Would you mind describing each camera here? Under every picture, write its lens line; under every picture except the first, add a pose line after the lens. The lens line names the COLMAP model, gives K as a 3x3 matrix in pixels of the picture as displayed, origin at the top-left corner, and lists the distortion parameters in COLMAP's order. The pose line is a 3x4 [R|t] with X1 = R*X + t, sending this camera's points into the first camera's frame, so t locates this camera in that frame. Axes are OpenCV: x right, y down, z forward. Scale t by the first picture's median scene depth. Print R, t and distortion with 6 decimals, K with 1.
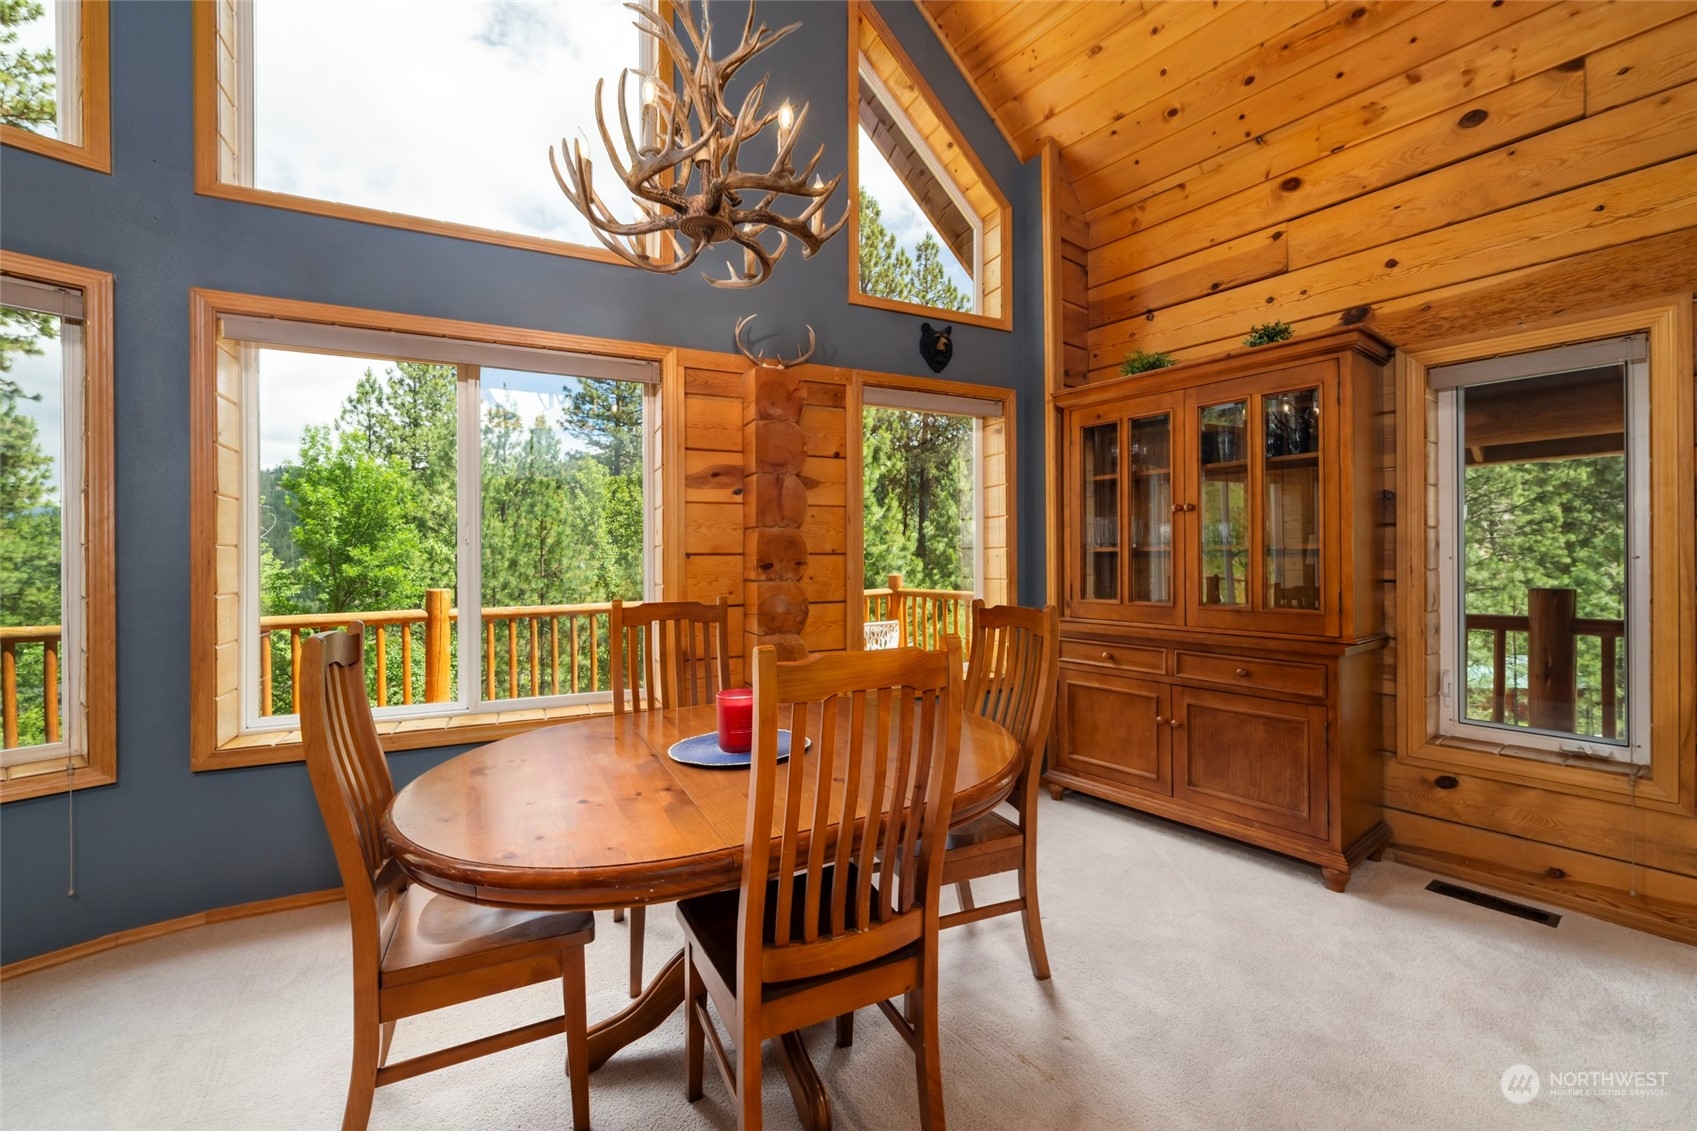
lens RADIAL K [[683.0, 0, 850.3], [0, 683.0, 559.5], [0, 0, 1]] dist [-0.000005, 0.000089]
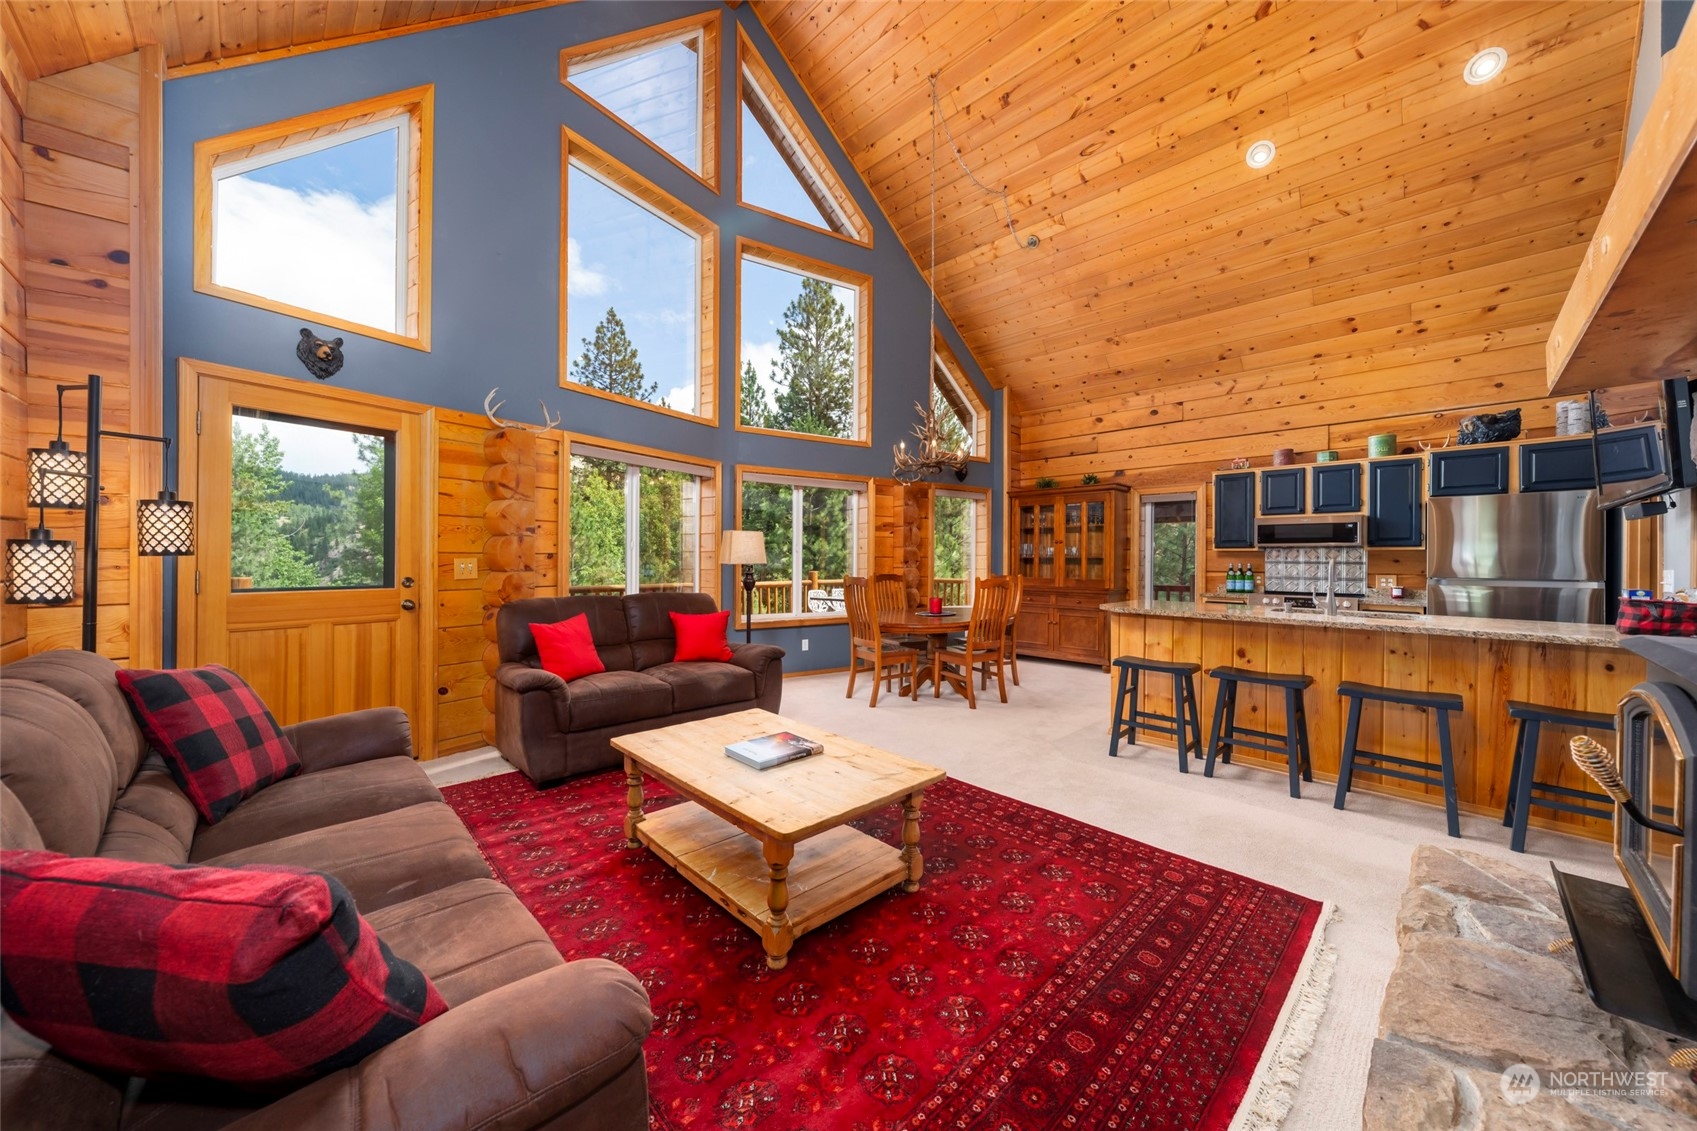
lens RADIAL K [[592.7, 0, 846.6], [0, 592.7, 561.1], [0, 0, 1]] dist [-0.000776, -0.000029]
pose [[0.993672, 0.011845, 0.111697, -0.533568], [-0.012031, 0.999927, 0.000994, 0.006124], [-0.111677, -0.002332, 0.993742, -1.086955]]
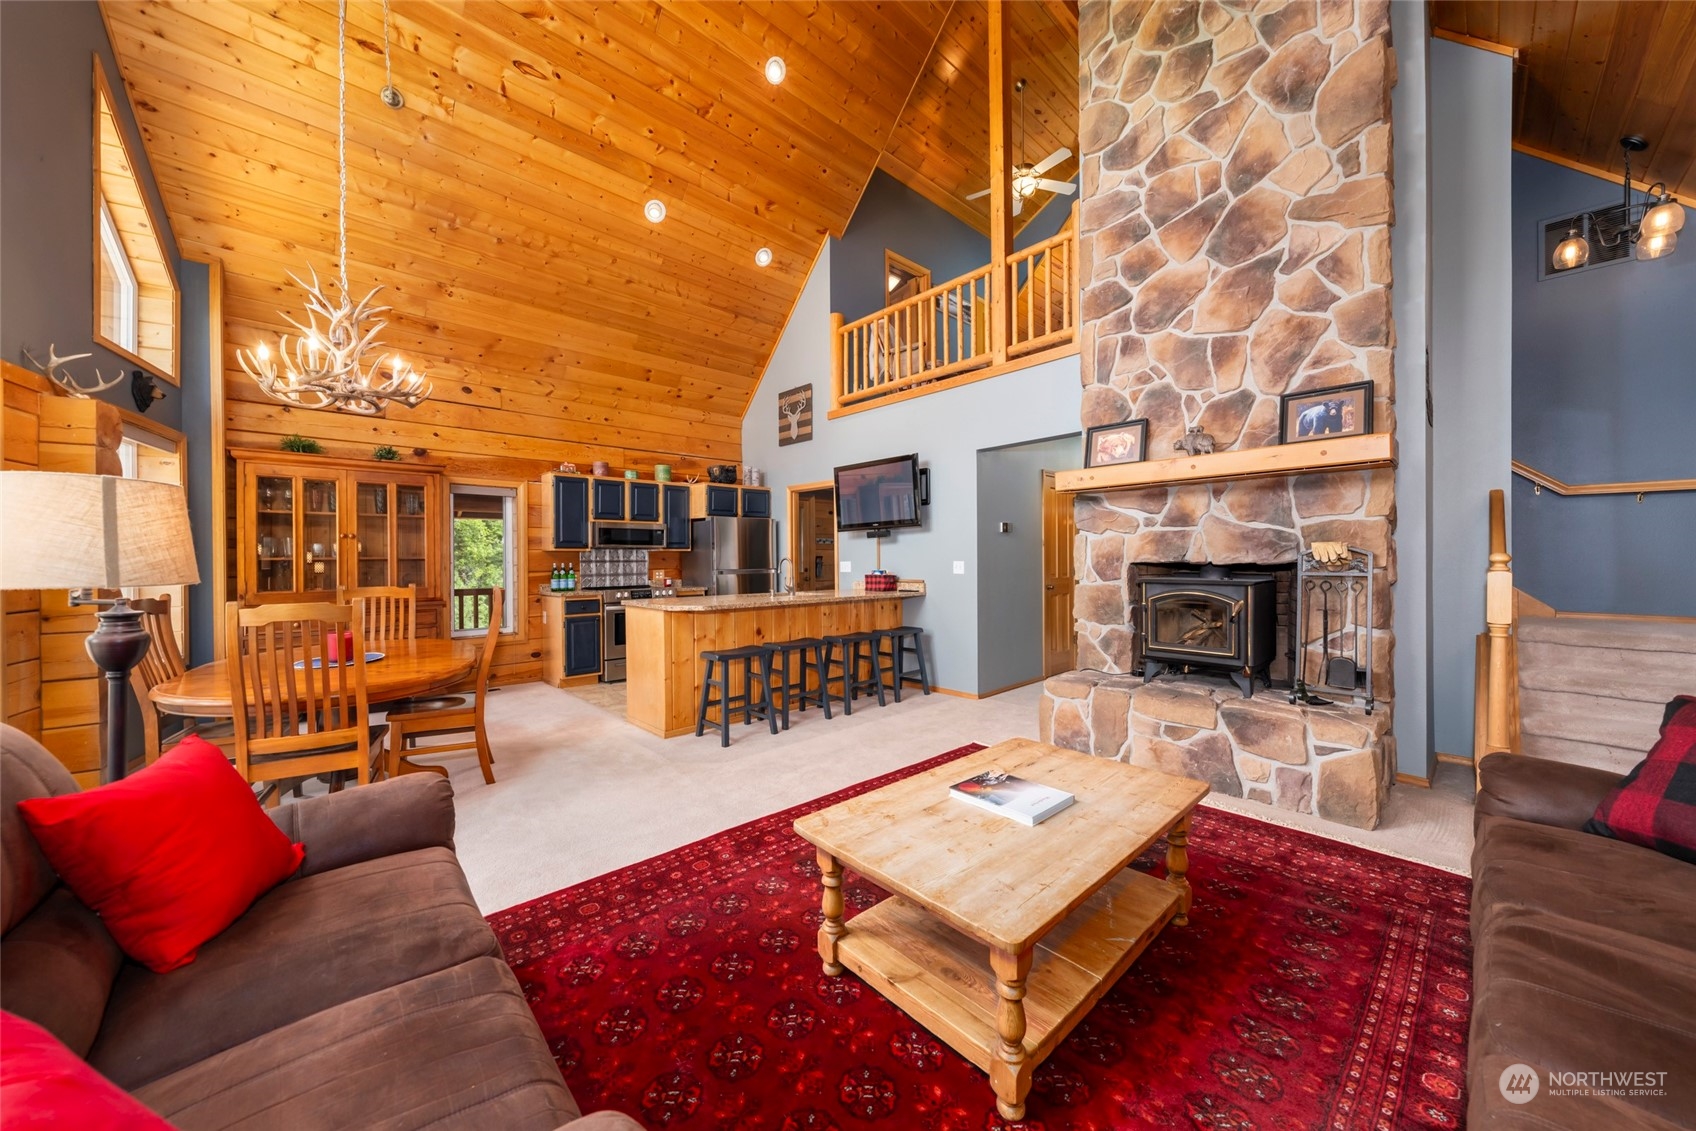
lens RADIAL K [[592.4, 0, 846.1], [0, 592.4, 561.1], [0, 0, 1]] dist [-0.000776, -0.000029]
pose [[-0.089069, 0.001373, 0.996024, -1.098093], [0.011525, 0.999934, -0.000348, 0.006197], [-0.995959, 0.011448, -0.089079, -0.156104]]
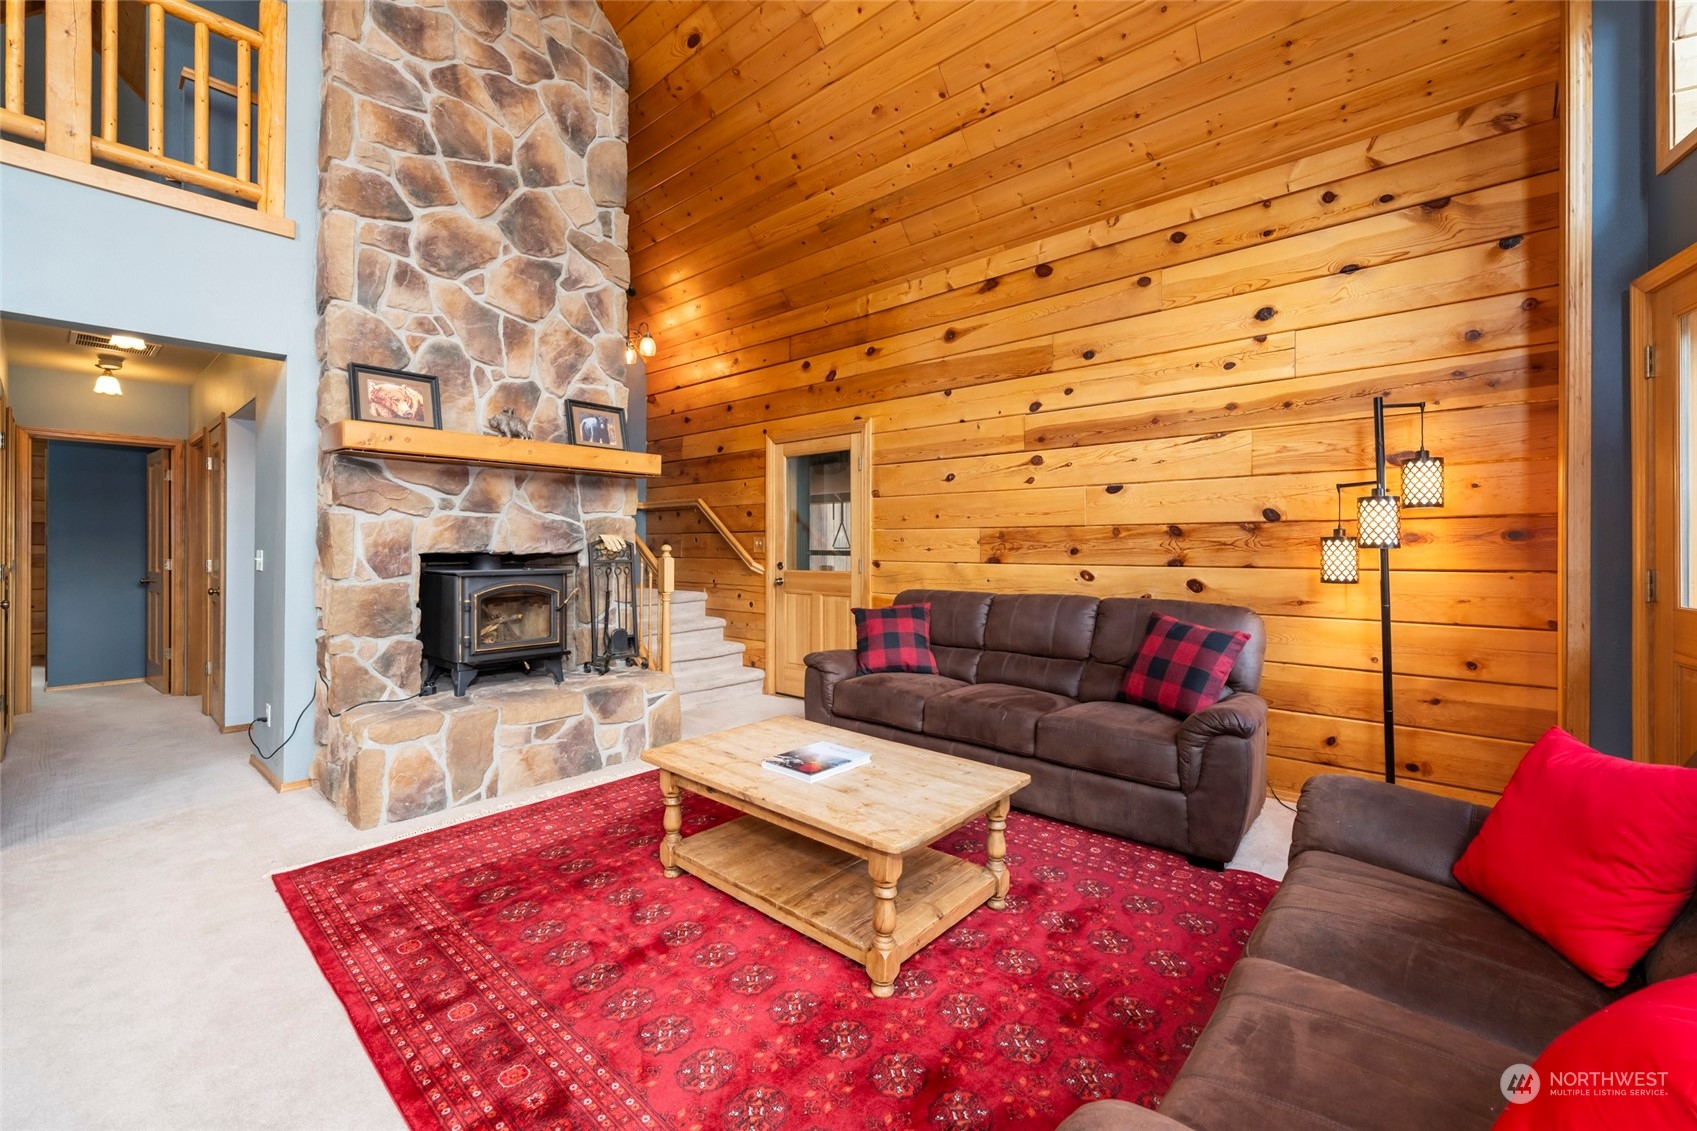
lens RADIAL K [[690.5, 0, 846.6], [0, 690.5, 544.0], [0, 0, 1]] dist [0.000732, 0.000033]
pose [[-0.981057, 0.004297, -0.193671, -0.426919], [0.003944, 0.999990, 0.002211, 0.001139], [0.193679, 0.001405, -0.981064, 0.369823]]
